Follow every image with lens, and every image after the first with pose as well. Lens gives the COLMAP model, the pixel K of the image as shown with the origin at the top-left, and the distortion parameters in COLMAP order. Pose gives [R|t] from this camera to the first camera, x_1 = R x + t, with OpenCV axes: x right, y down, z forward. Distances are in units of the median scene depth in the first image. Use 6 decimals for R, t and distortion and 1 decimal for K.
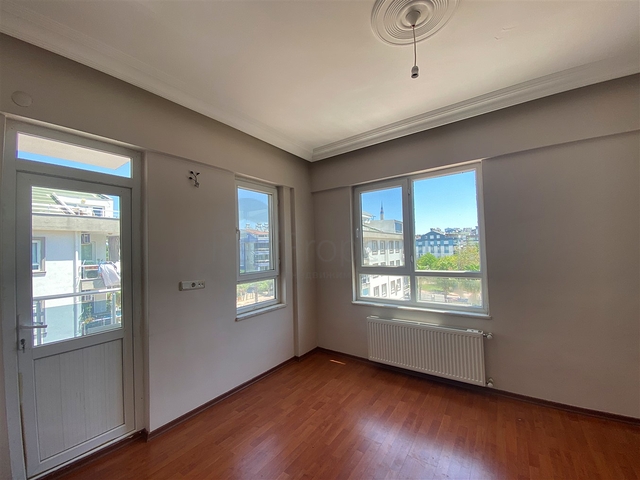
lens RADIAL K [[258.7, 0, 319.1], [0, 258.7, 240.7], [0, 0, 1]] dist [0.027636, -0.023308]
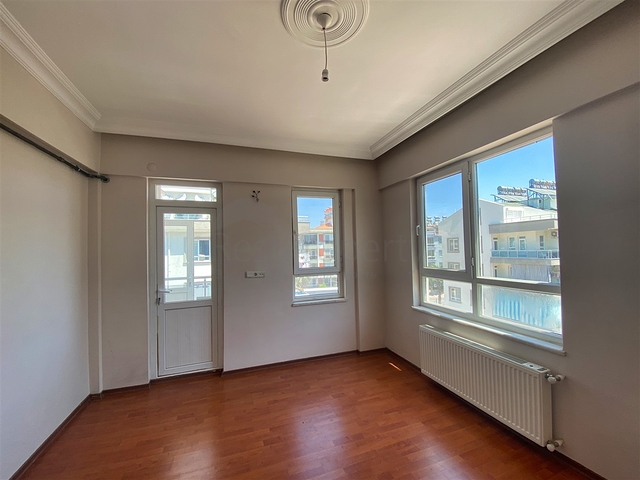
lens RADIAL K [[258.7, 0, 319.1], [0, 258.7, 240.7], [0, 0, 1]] dist [0.027636, -0.023308]
pose [[0.814669, -0.008172, -0.579869, 0.458825], [0.019512, 0.999721, 0.013325, -0.015161], [0.579598, -0.022170, 0.814601, 0.079211]]
